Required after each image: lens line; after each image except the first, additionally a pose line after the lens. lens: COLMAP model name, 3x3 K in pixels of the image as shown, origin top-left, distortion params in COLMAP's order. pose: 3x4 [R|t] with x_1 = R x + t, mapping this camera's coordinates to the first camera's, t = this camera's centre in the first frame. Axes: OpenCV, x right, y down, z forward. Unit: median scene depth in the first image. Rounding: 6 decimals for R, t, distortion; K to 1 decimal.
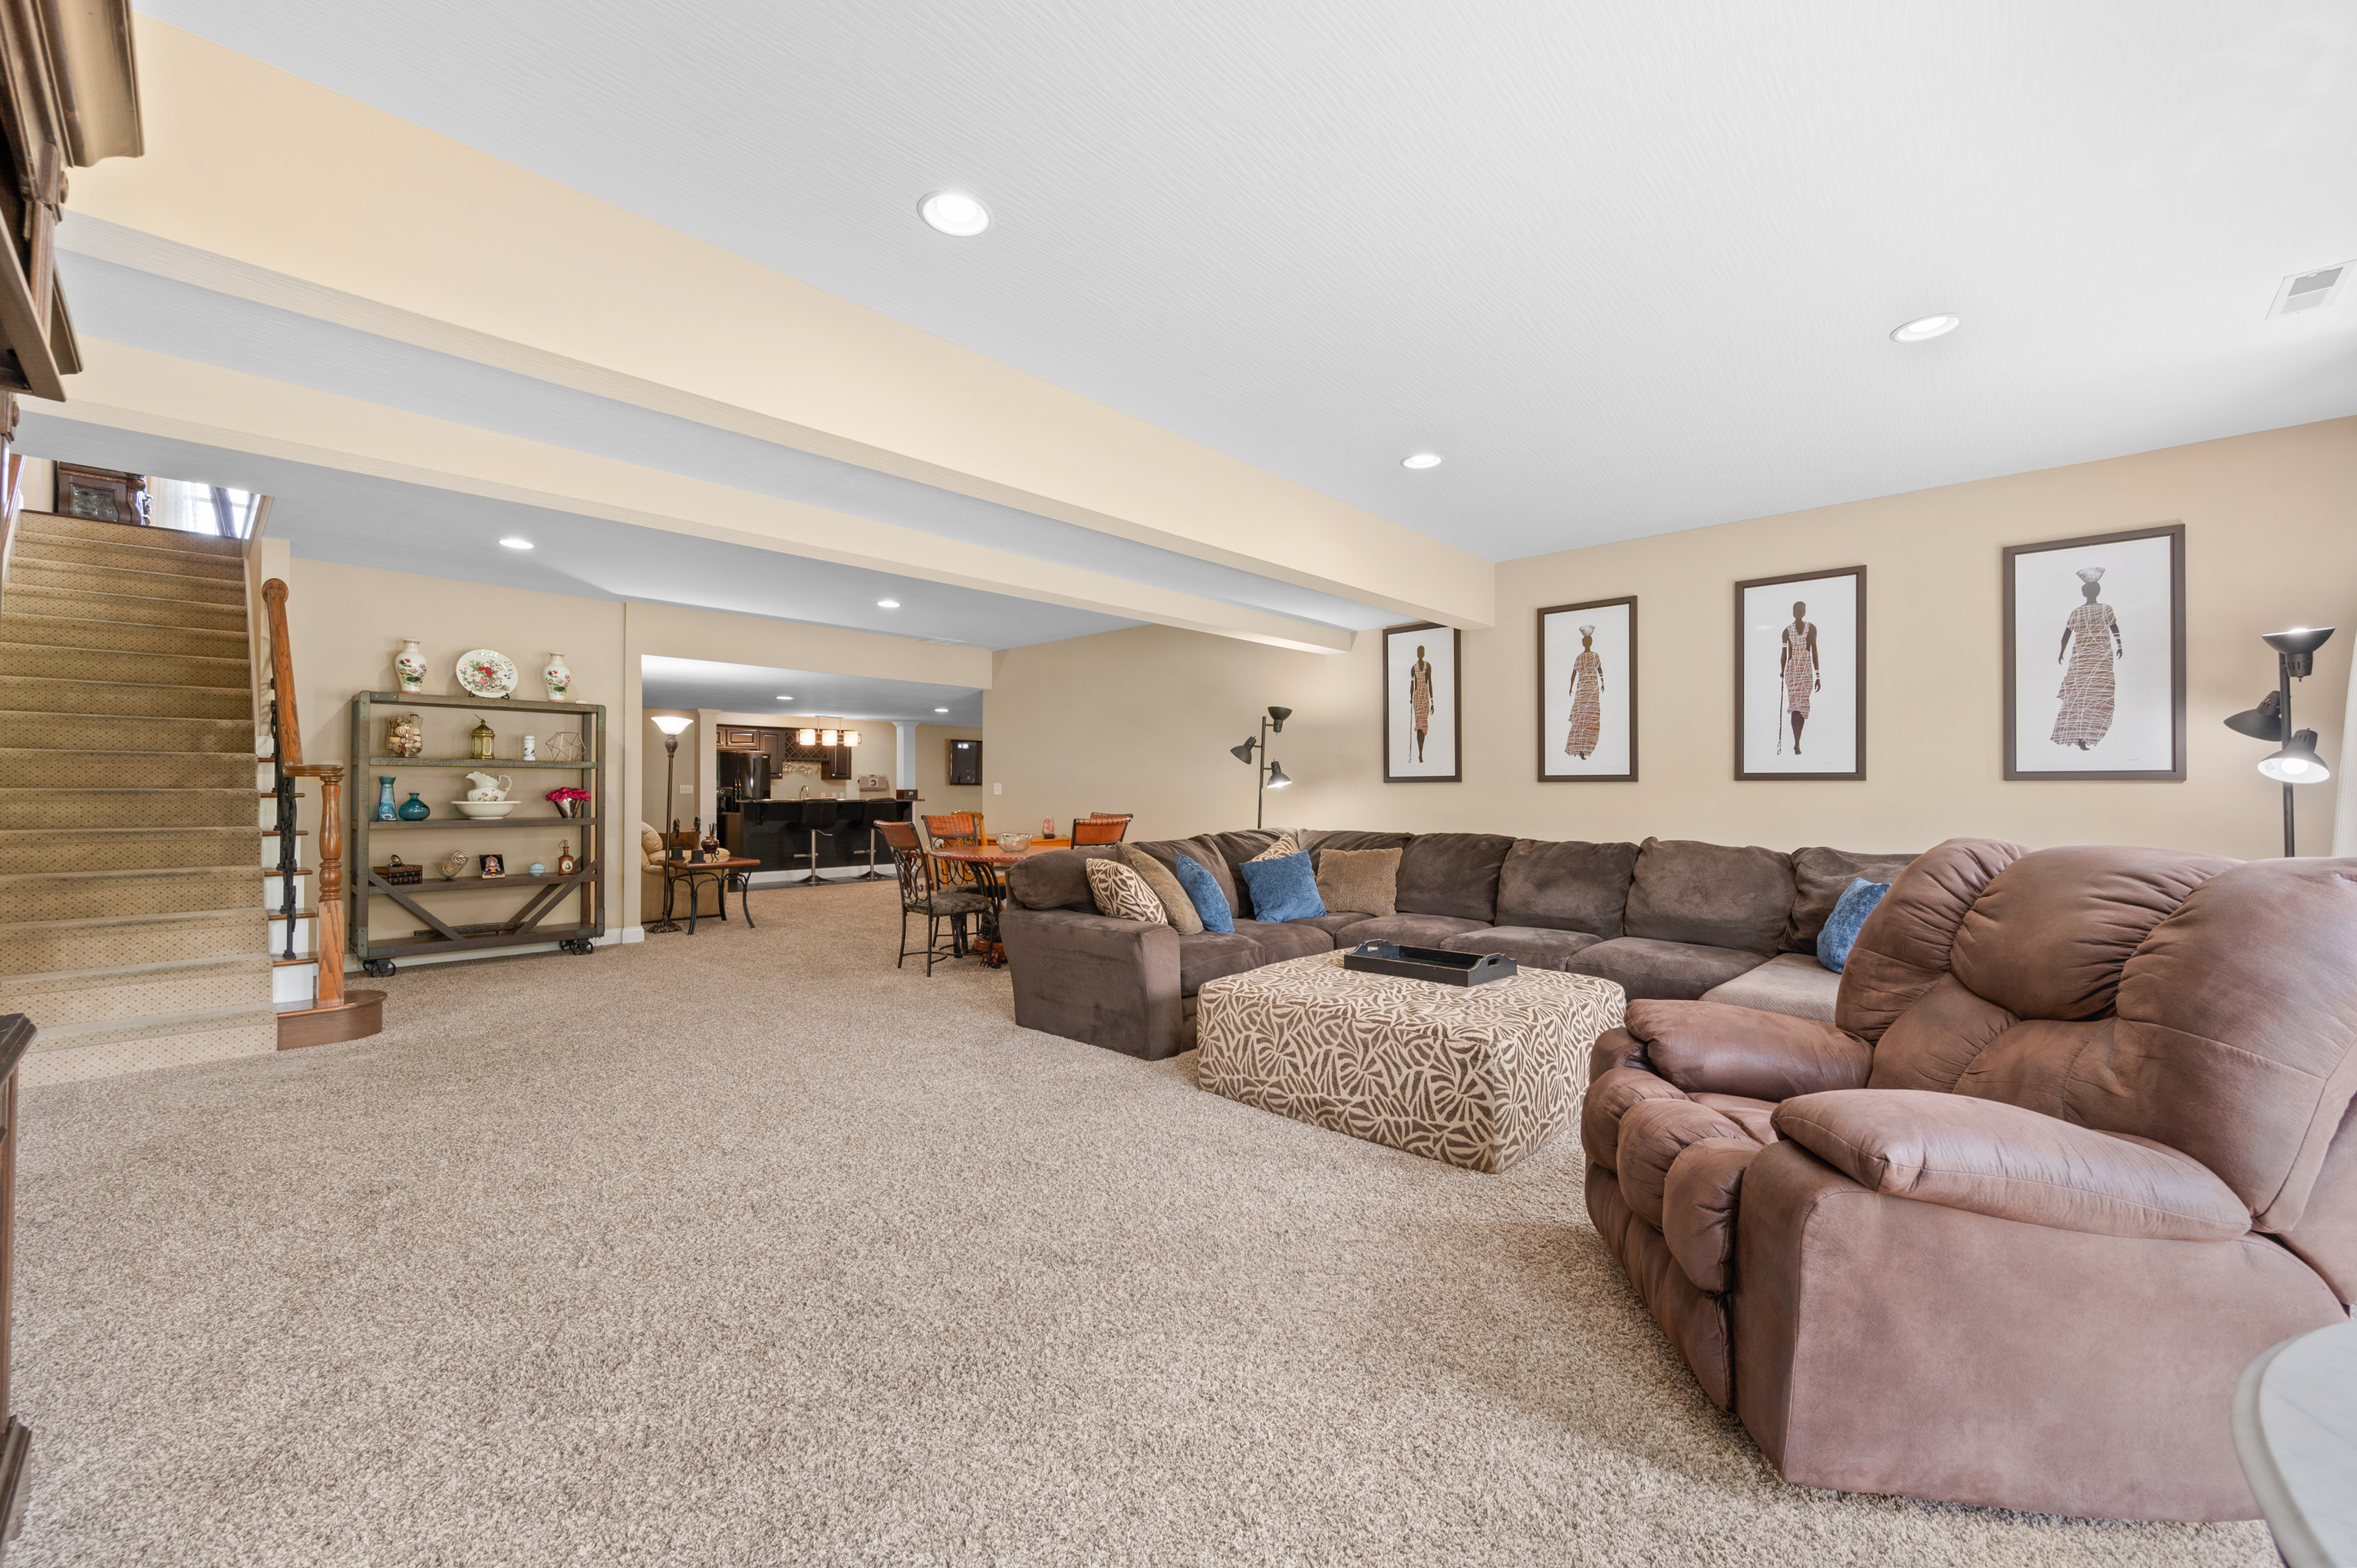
lens RADIAL K [[946.2, 0, 1167.4], [0, 946.2, 788.2], [0, 0, 1]] dist [-0.000050, 0.000068]
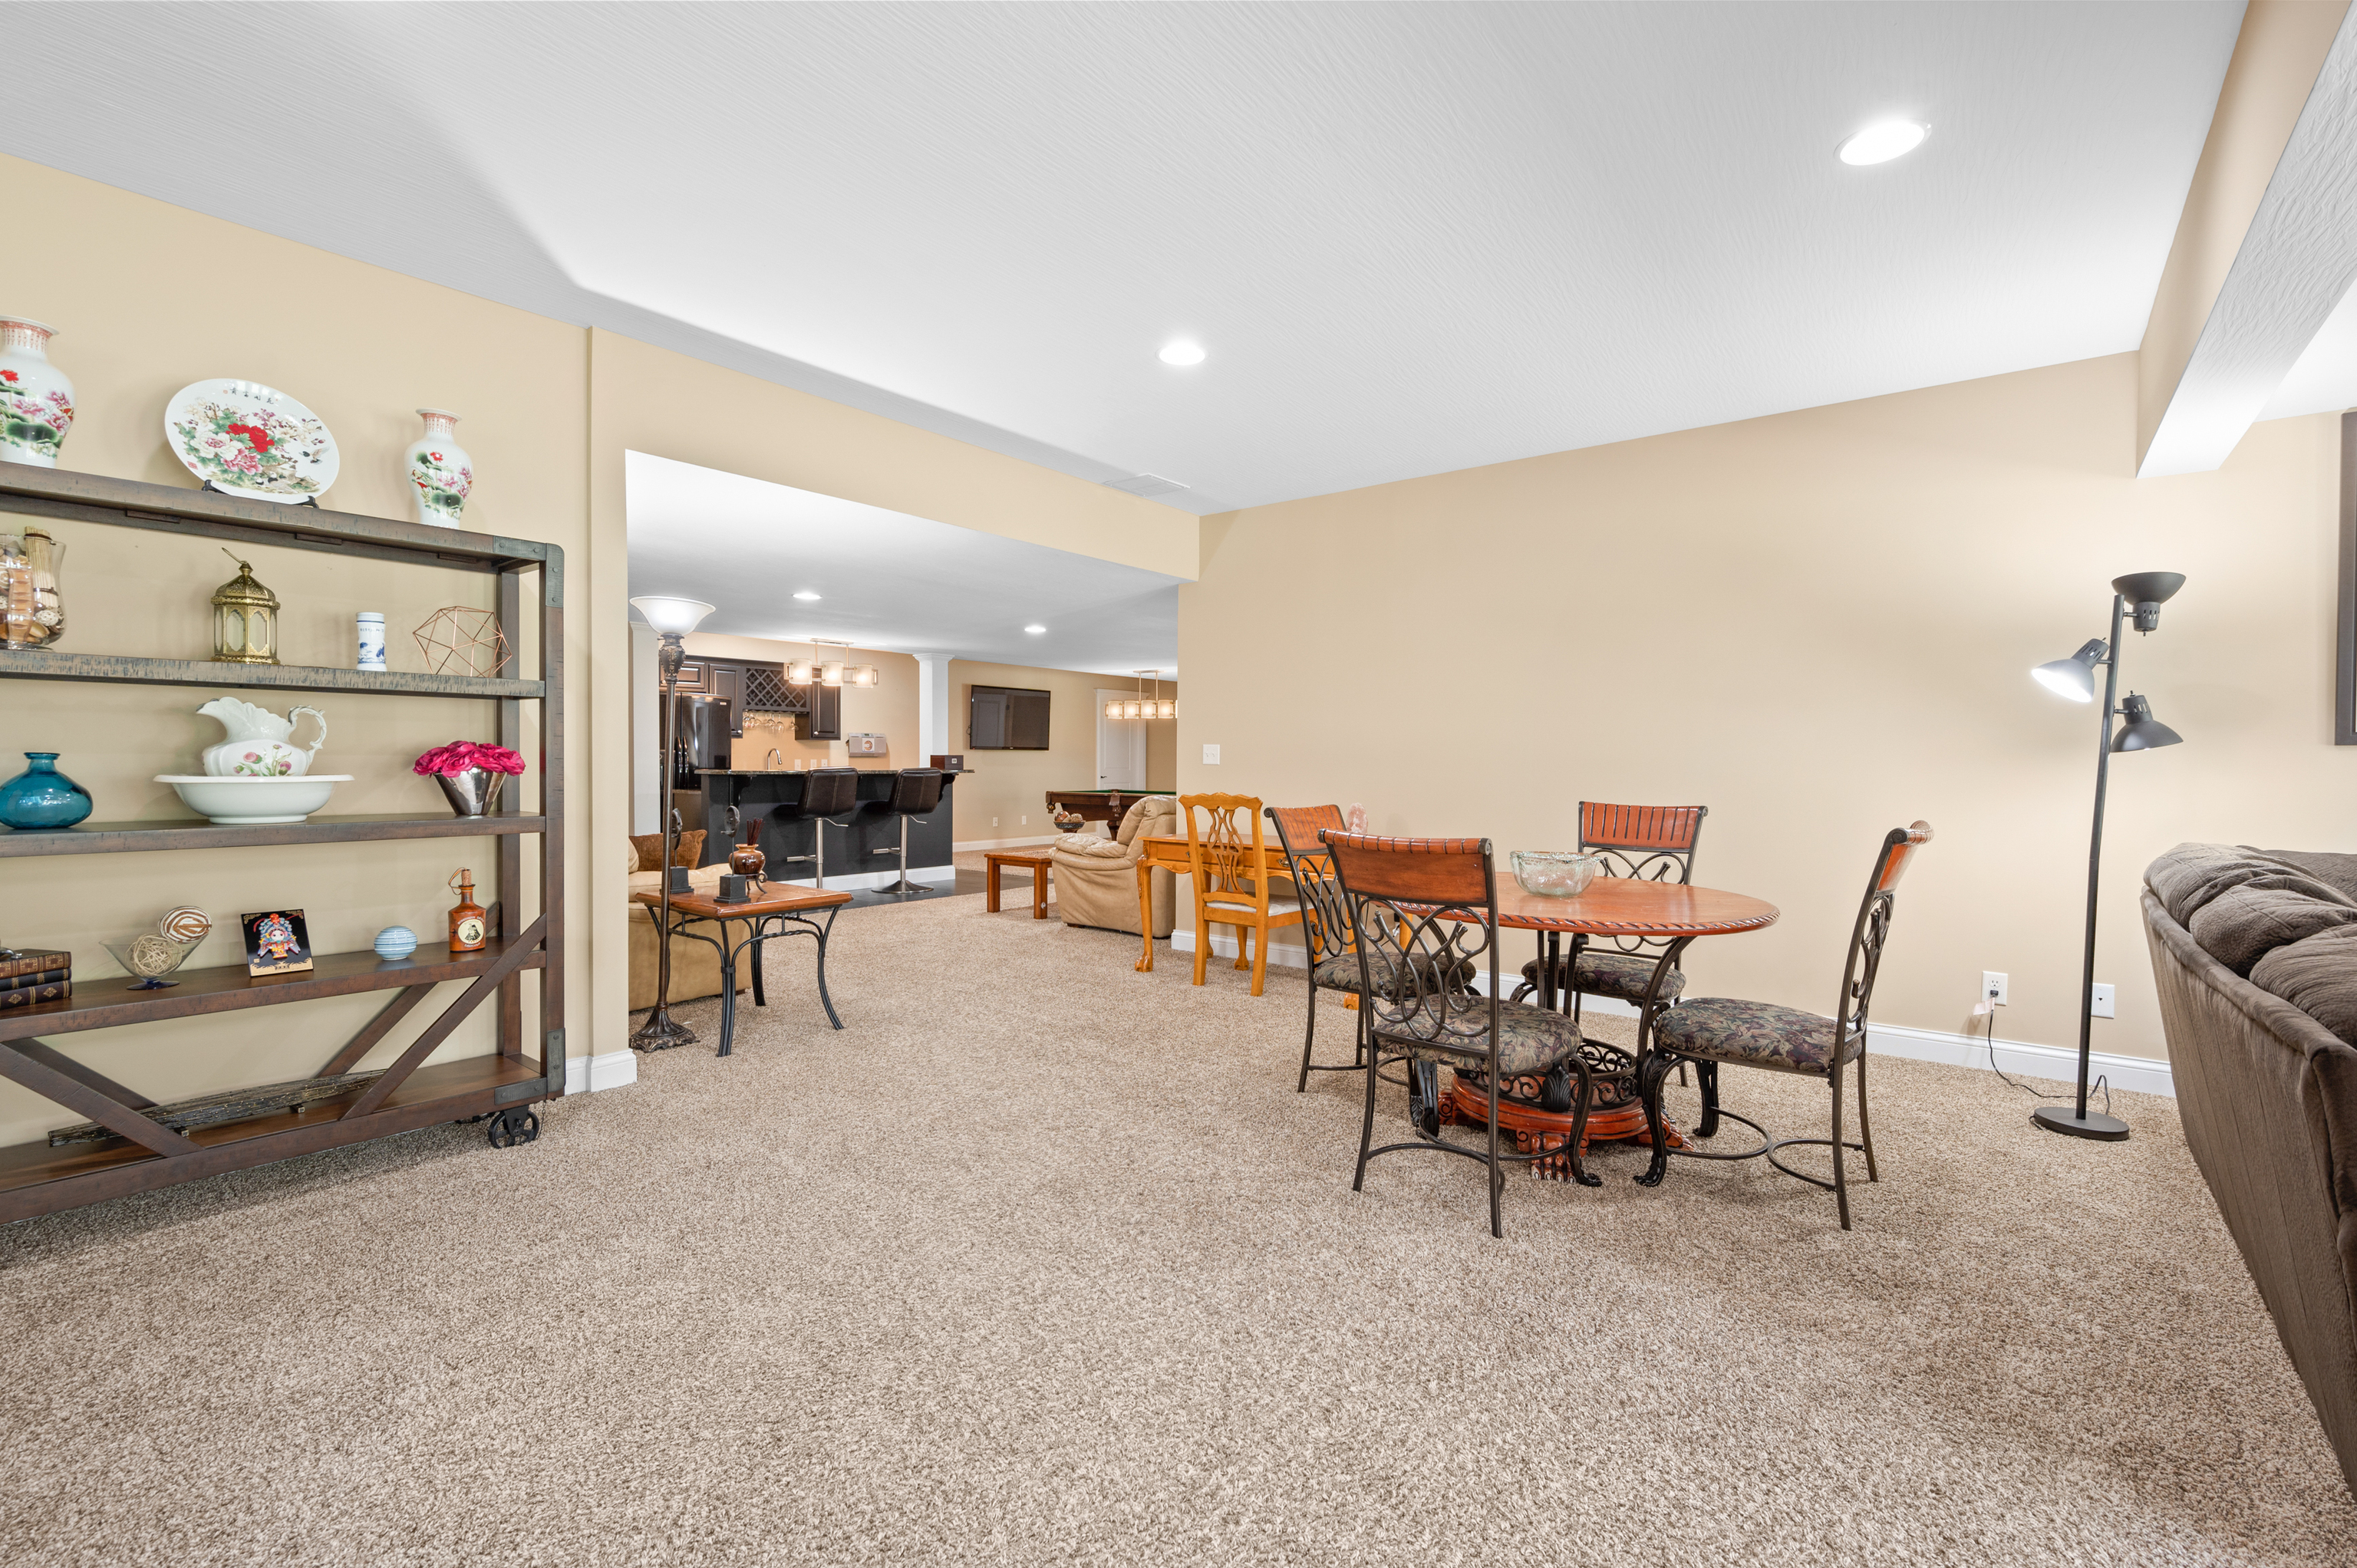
lens RADIAL K [[1057.9, 0, 1192.7], [0, 1057.9, 785.8], [0, 0, 1]] dist [-0.002165, 0.000083]
pose [[0.995131, 0.003398, 0.098499, -0.366424], [-0.006060, 0.999624, 0.026733, 0.004086], [-0.098371, -0.027199, 0.994778, 0.510754]]
